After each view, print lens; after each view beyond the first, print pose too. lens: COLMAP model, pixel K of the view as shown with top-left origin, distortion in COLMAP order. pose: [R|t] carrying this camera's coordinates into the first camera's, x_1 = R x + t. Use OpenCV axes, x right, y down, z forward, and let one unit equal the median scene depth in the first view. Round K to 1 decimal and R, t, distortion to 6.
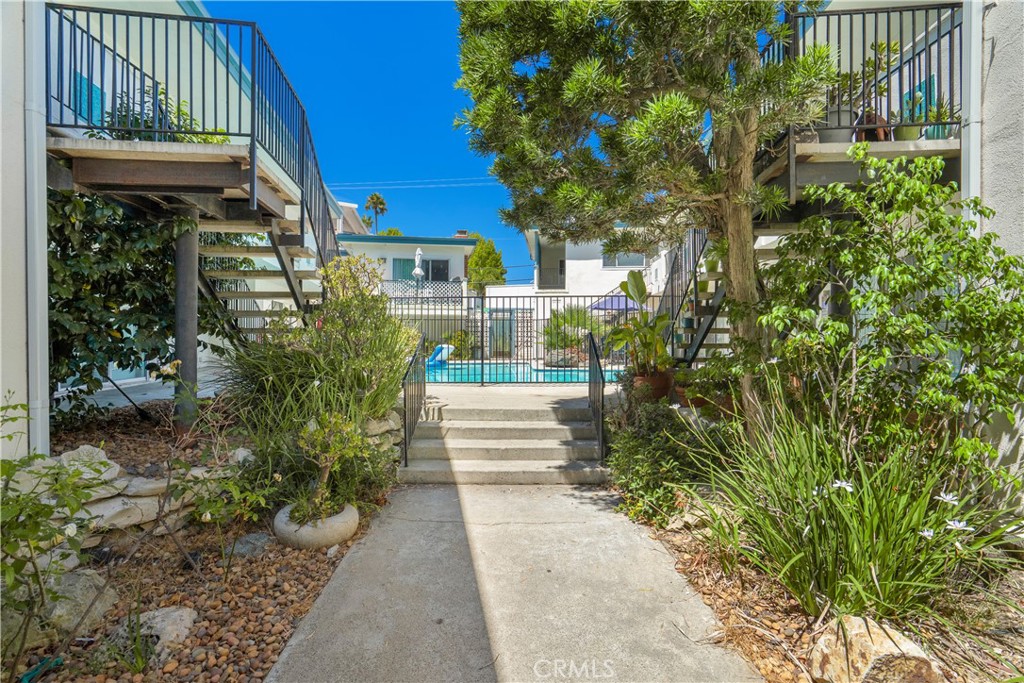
lens RADIAL K [[473.8, 0, 512.0], [0, 473.8, 341.5], [0, 0, 1]] dist [-0.015873, 0.000747]
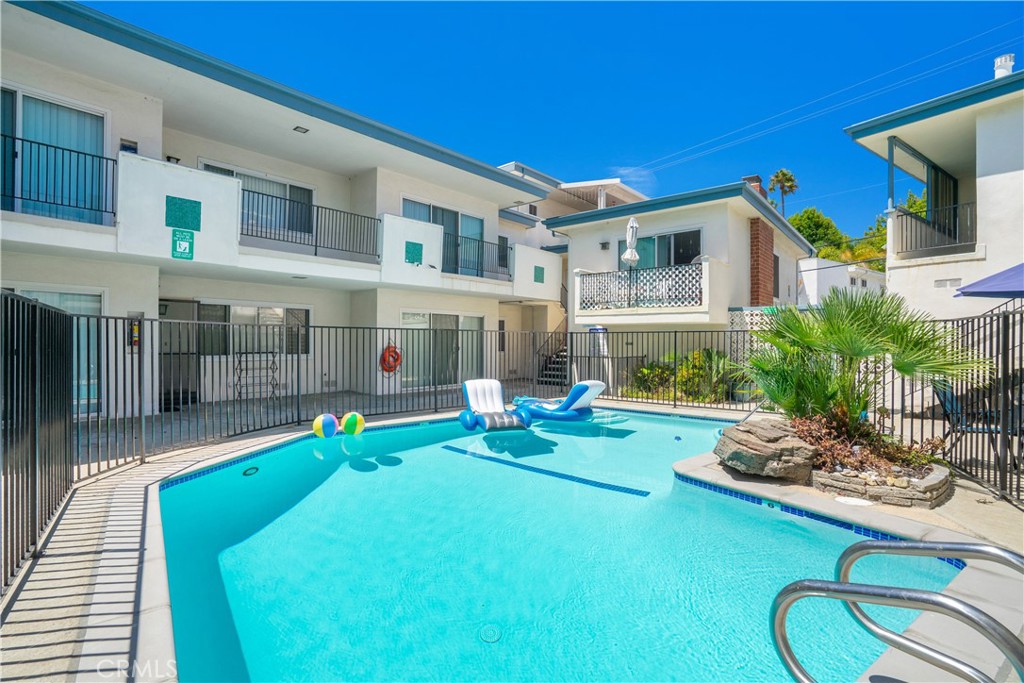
lens RADIAL K [[473.8, 0, 512.0], [0, 473.8, 341.5], [0, 0, 1]] dist [-0.015873, 0.000747]
pose [[0.628006, 0.008201, -0.778166, 0.180216], [-0.015754, 0.999874, -0.002177, -0.028047], [0.778049, 0.013626, 0.628055, 0.453719]]
